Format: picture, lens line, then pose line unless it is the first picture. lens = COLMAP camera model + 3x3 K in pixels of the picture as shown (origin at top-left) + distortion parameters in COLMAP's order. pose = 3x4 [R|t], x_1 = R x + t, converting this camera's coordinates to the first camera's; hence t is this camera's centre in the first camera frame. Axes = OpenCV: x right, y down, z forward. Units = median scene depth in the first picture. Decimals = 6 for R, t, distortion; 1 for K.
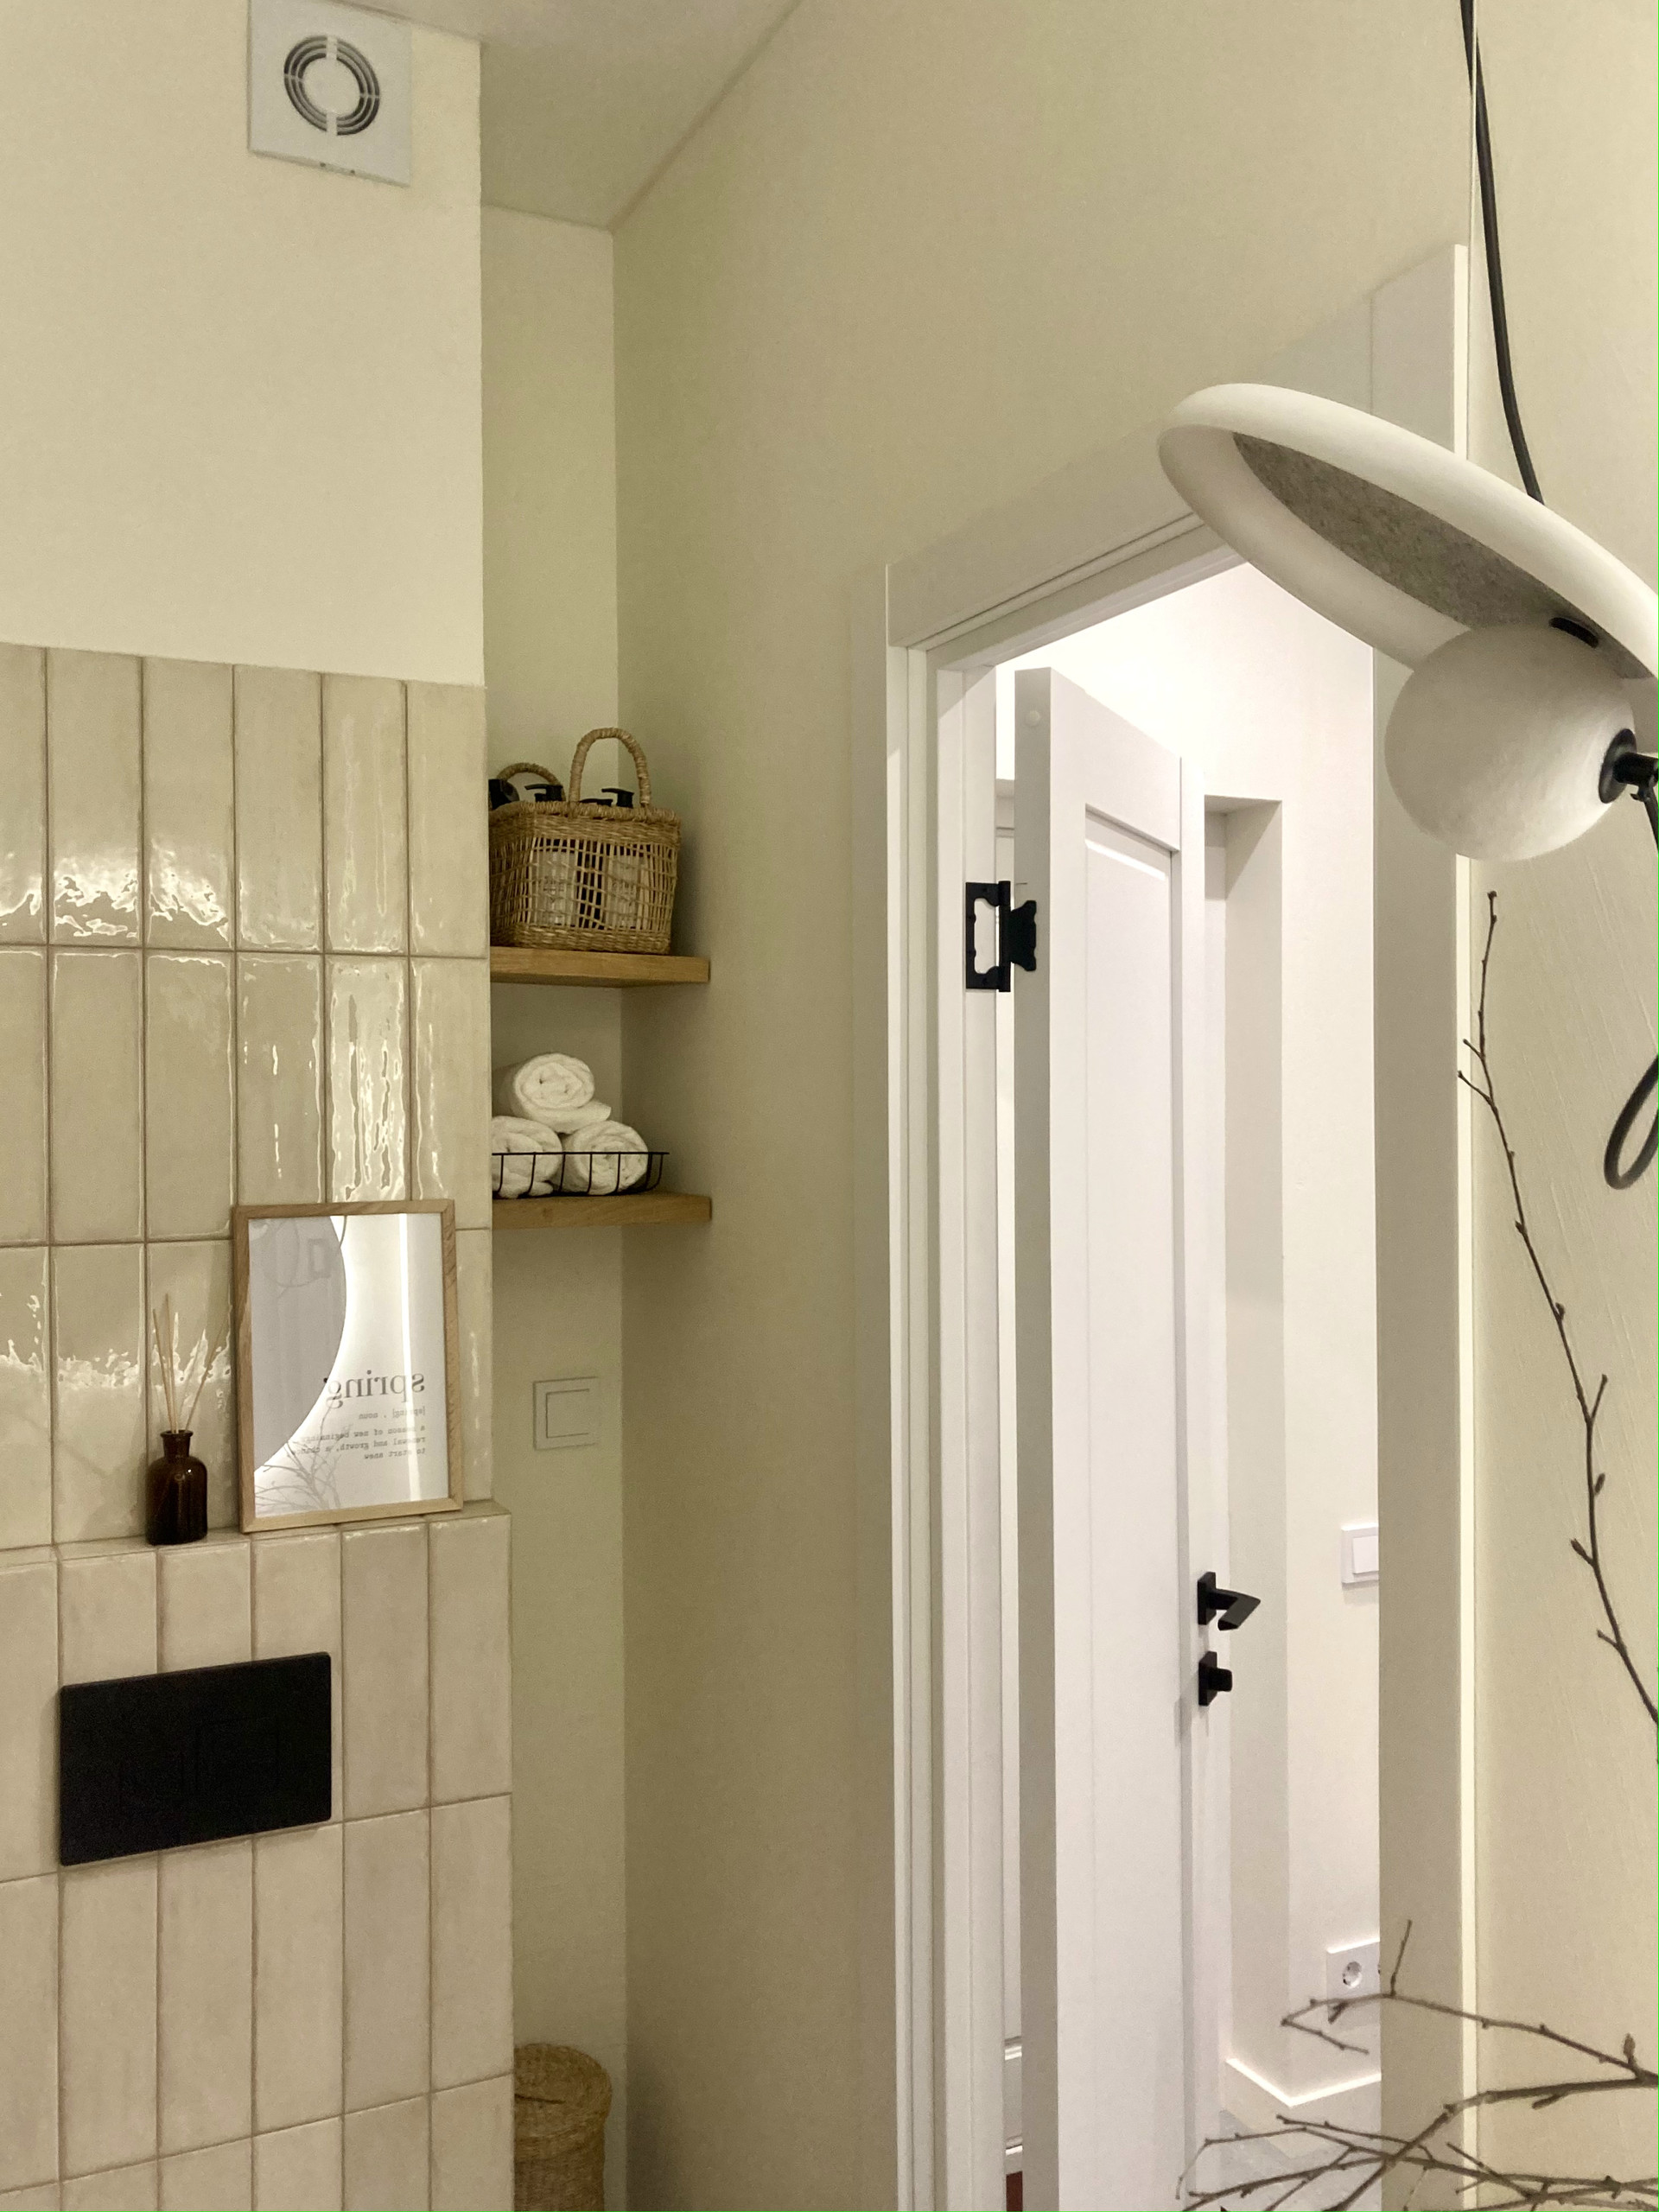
lens RADIAL K [[2006.2, 0, 865.5], [0, 2006.2, 1137.3], [0, 0, 1]] dist [0.093044, -0.002109]
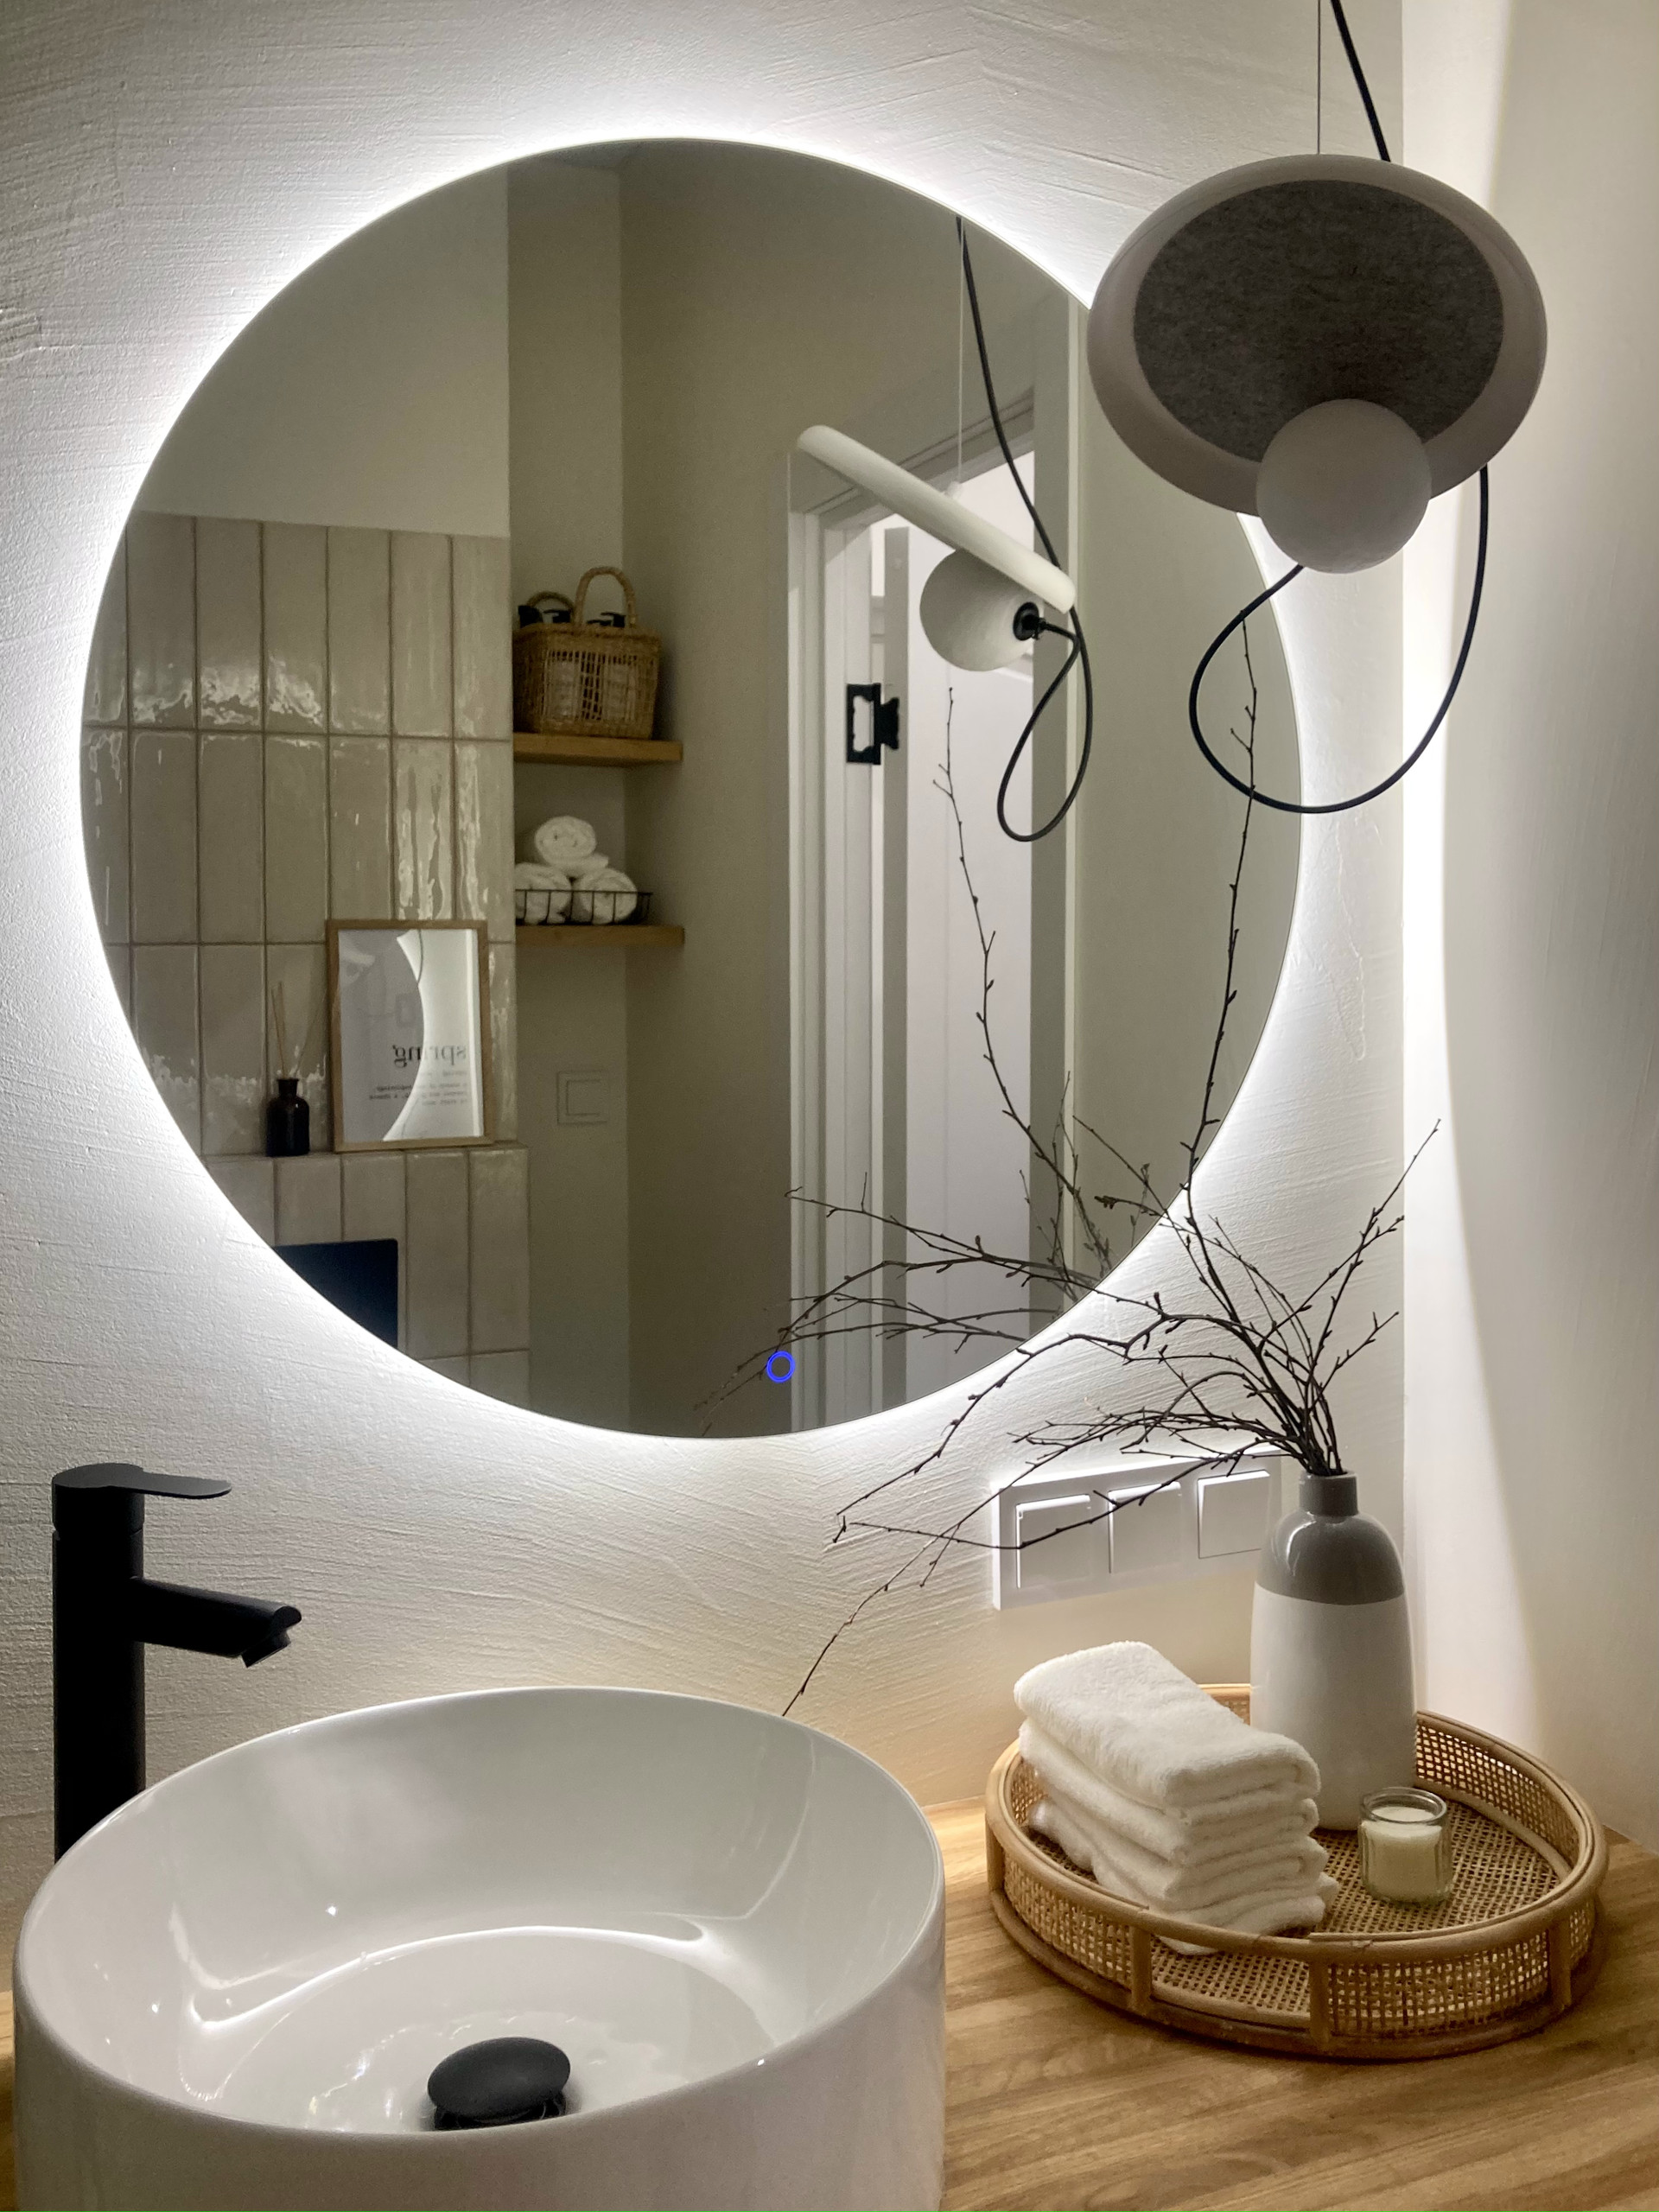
lens RADIAL K [[1990.6, 0, 799.1], [0, 1990.6, 997.3], [0, 0, 1]] dist [0.160674, -0.211556]
pose [[0.997476, 0.009087, -0.070418, 0.096802], [-0.006928, 0.999500, 0.030837, 0.038073], [0.070664, -0.030271, 0.997041, -0.315059]]
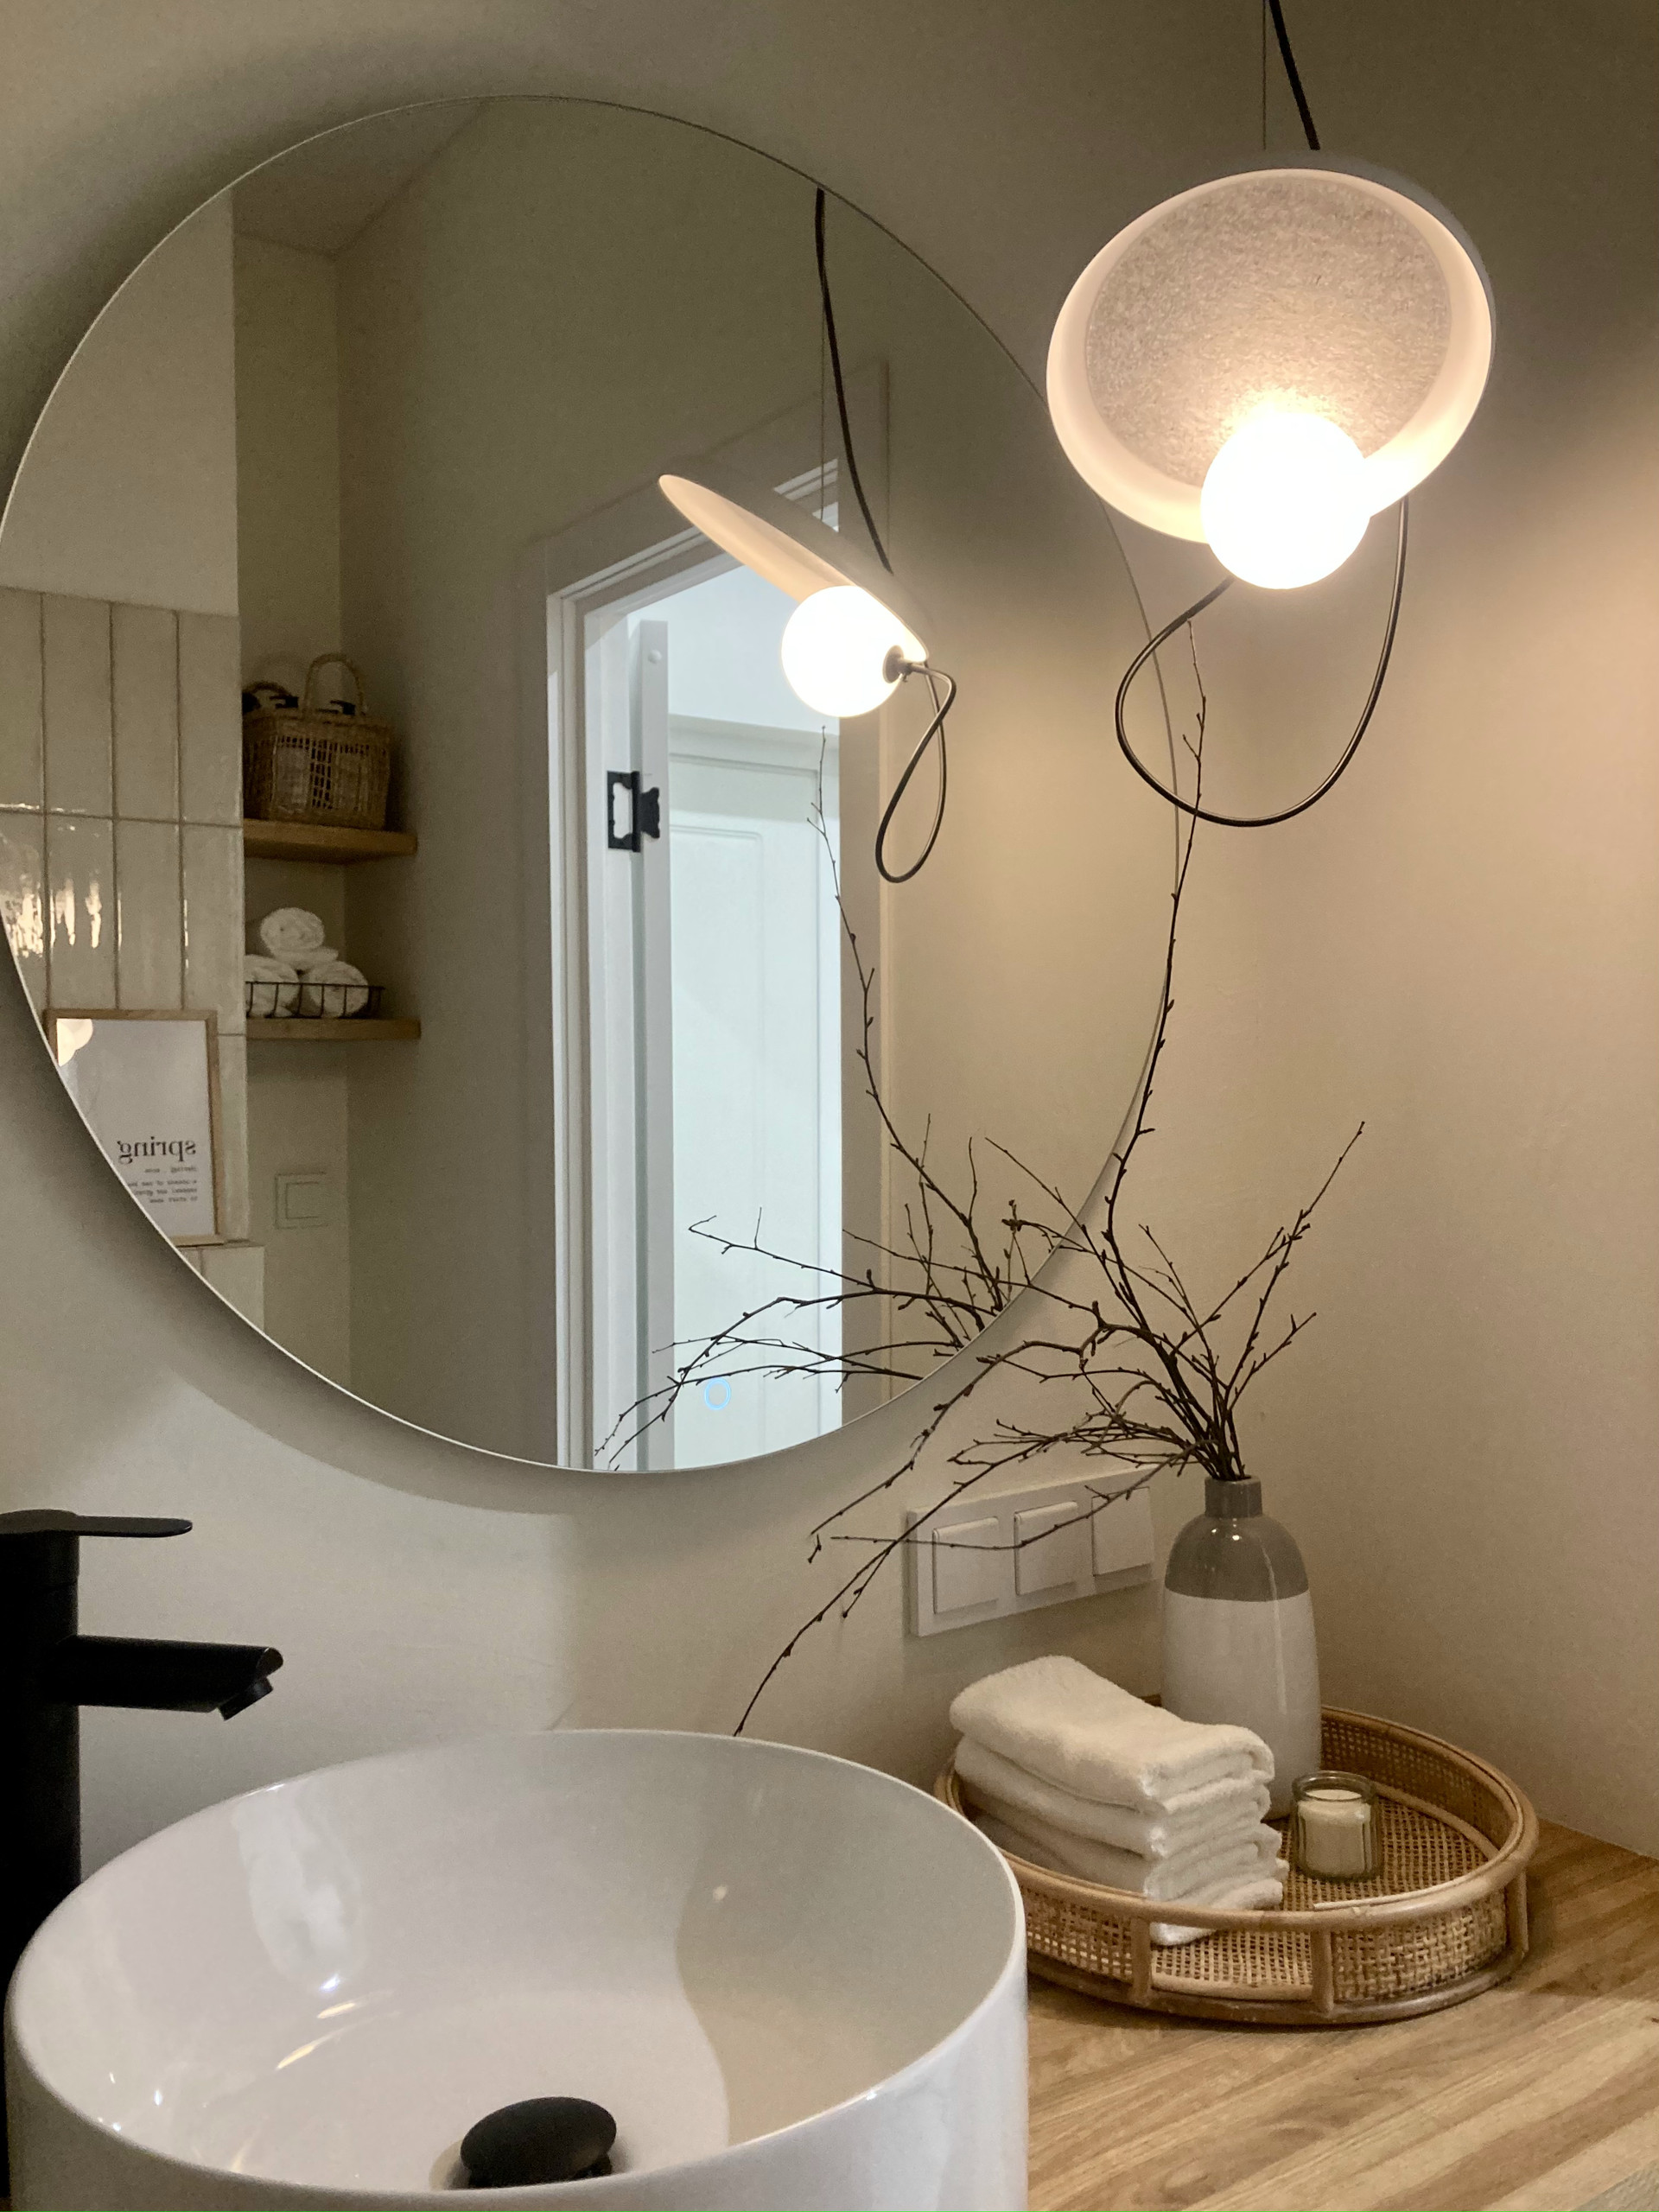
lens RADIAL K [[1894.0, 0, 829.5], [0, 1894.0, 1106.0], [0, 0, 1]] dist [0.118855, -0.208092]
pose [[0.990467, -0.001002, 0.137744, 0.017530], [-0.001089, 0.999885, 0.015105, 0.070939], [-0.137743, -0.015111, 0.990353, -0.273885]]
